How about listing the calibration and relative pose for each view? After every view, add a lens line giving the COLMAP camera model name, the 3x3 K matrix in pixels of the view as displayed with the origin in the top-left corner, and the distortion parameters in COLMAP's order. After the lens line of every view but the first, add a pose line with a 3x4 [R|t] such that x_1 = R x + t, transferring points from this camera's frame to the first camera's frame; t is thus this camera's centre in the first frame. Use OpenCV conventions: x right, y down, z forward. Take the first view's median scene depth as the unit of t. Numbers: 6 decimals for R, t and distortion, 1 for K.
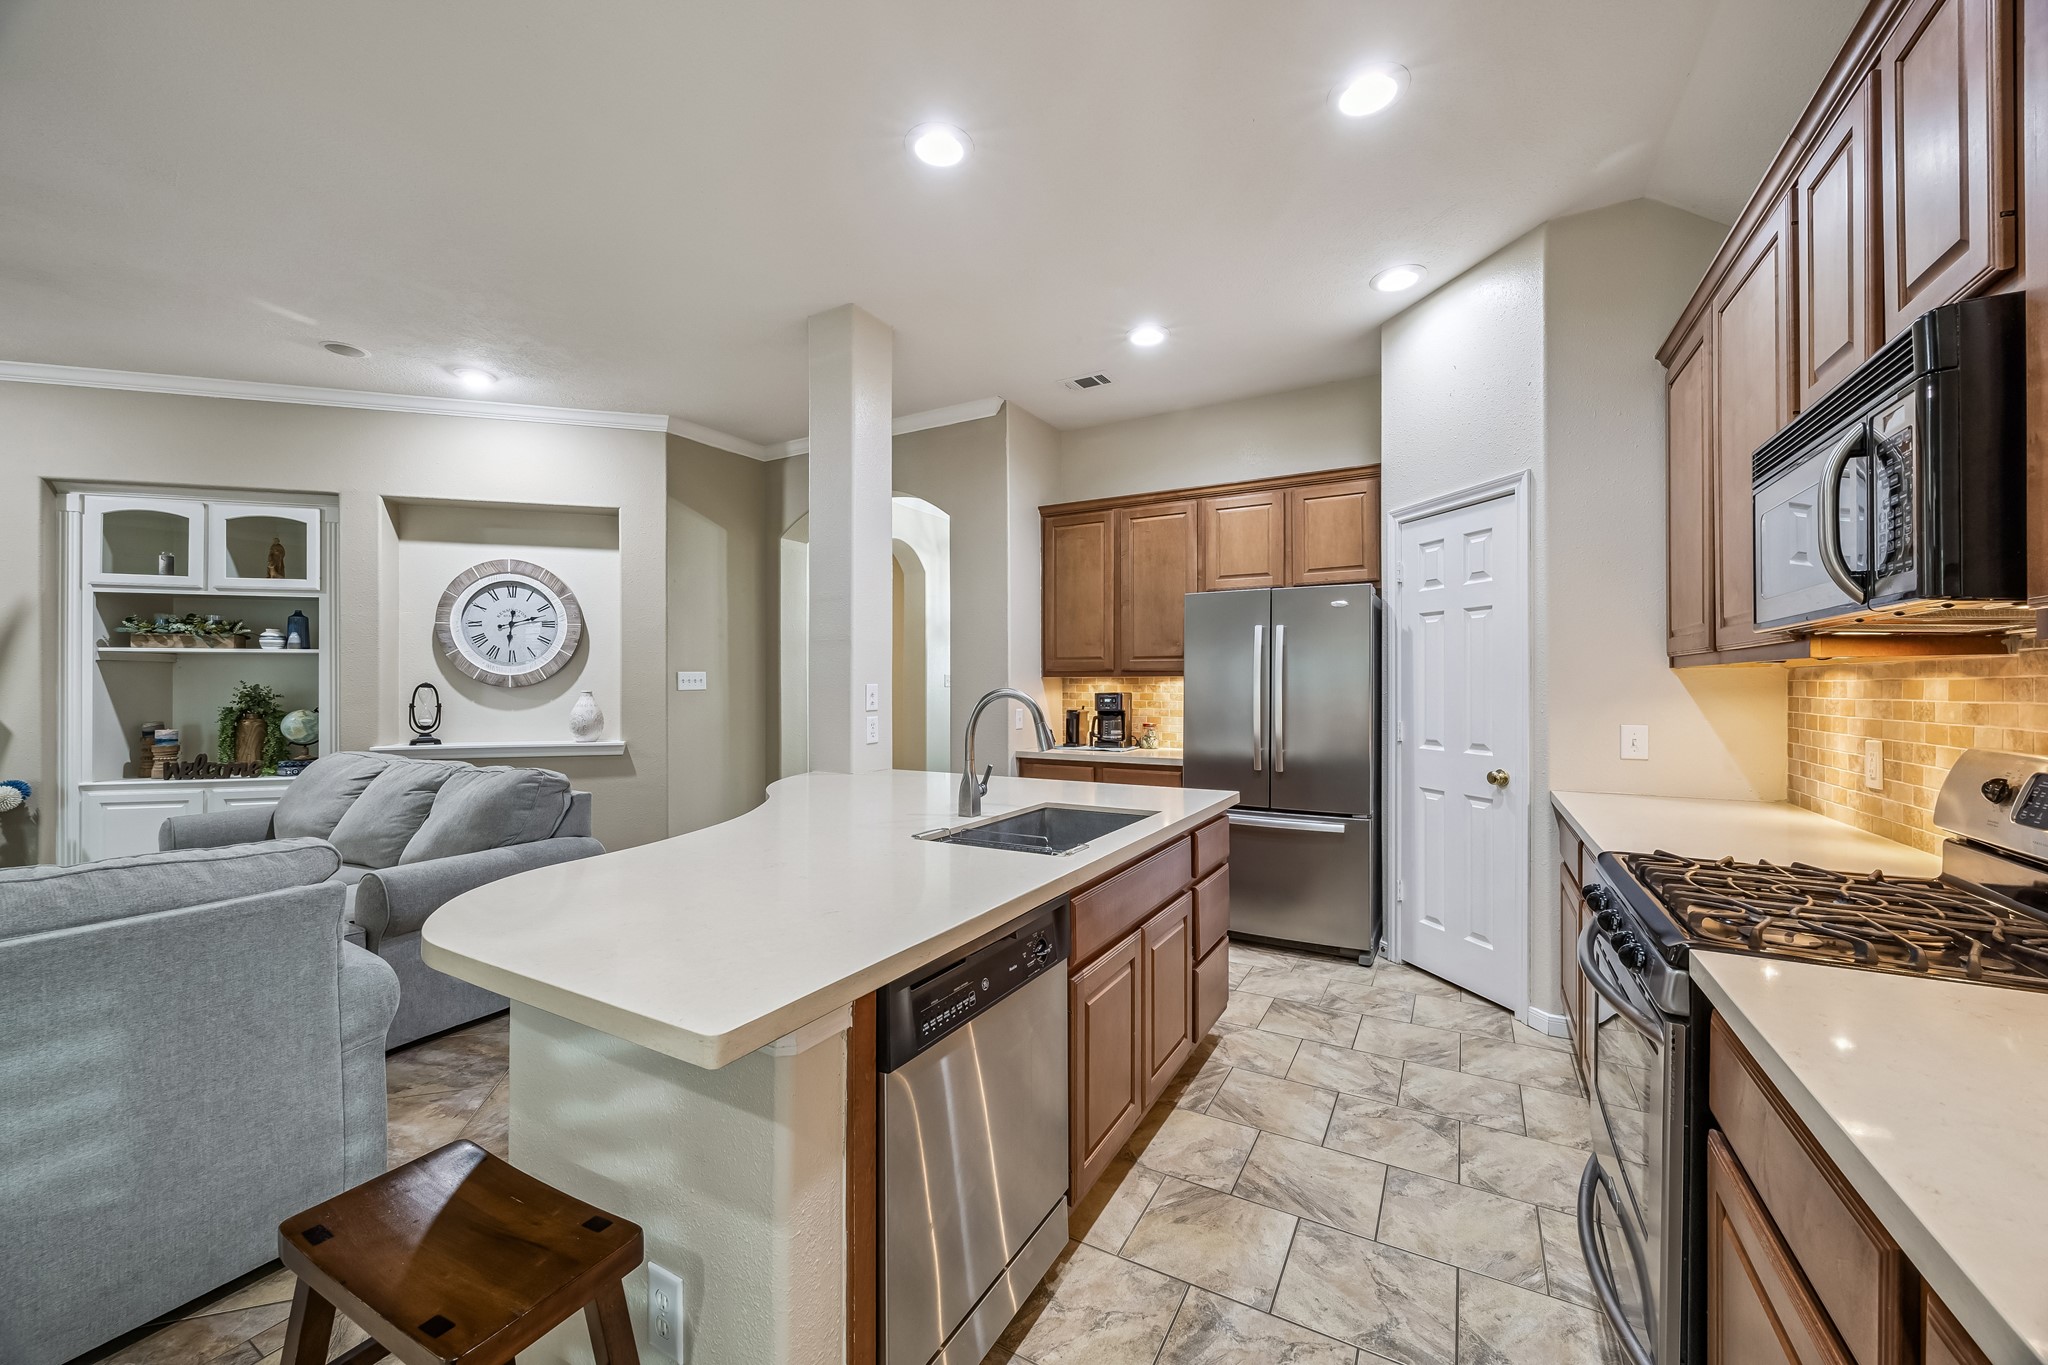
lens RADIAL K [[790.8, 0, 1020.8], [0, 790.8, 695.4], [0, 0, 1]] dist [0.001278, -0.000490]
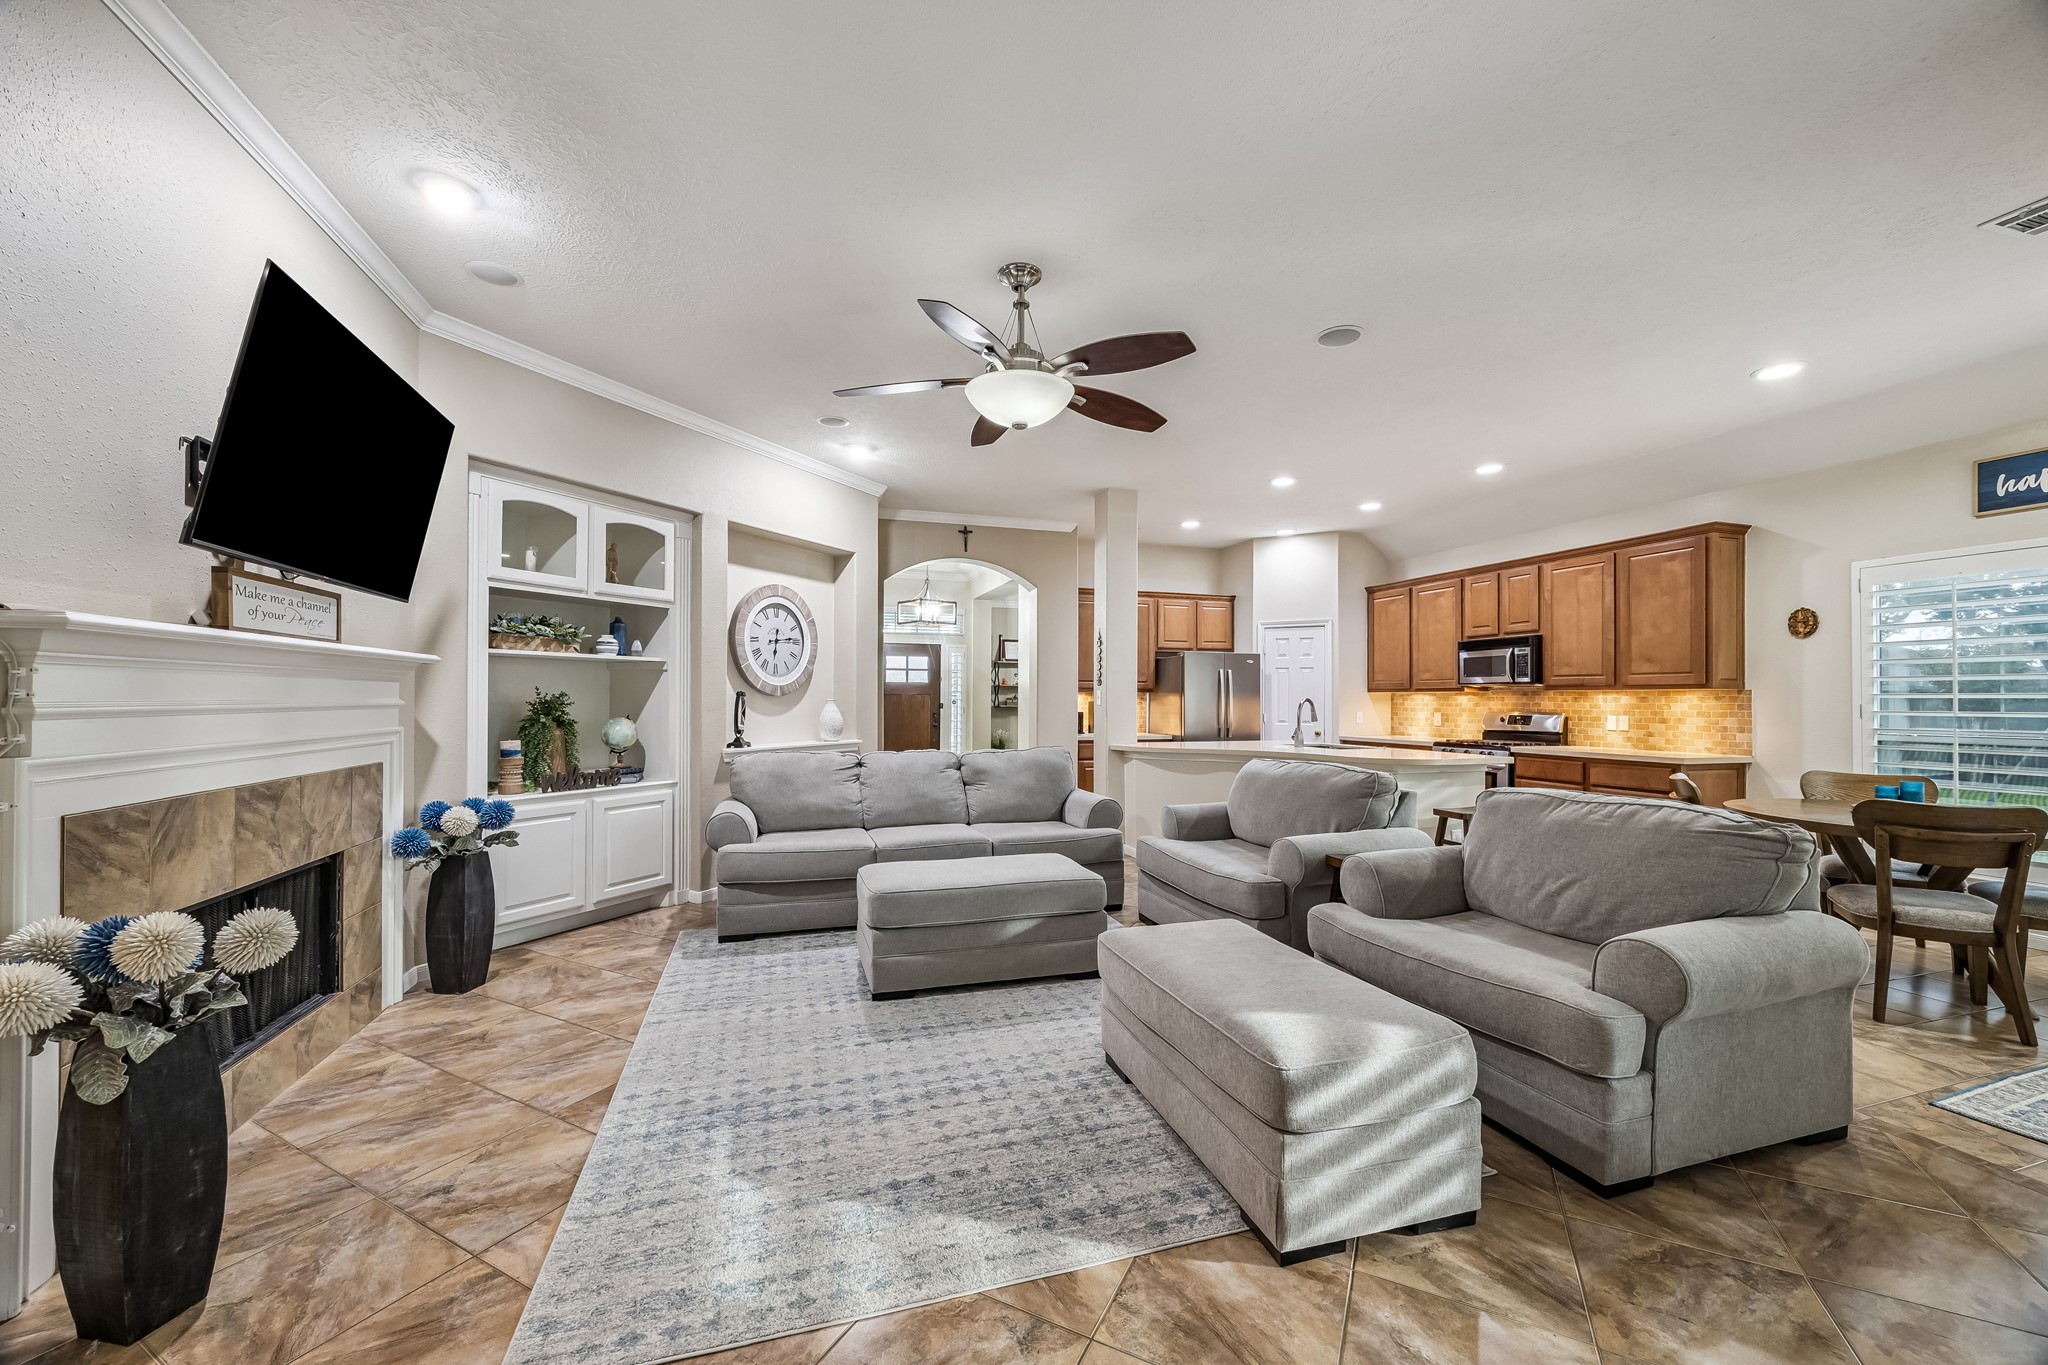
lens RADIAL K [[790.8, 0, 1020.8], [0, 790.8, 695.4], [0, 0, 1]] dist [0.001278, -0.000490]
pose [[0.678440, 0.006656, 0.734626, -1.325754], [0.003698, 0.999915, -0.012475, 0.005115], [-0.734646, 0.011180, 0.678358, -0.040114]]
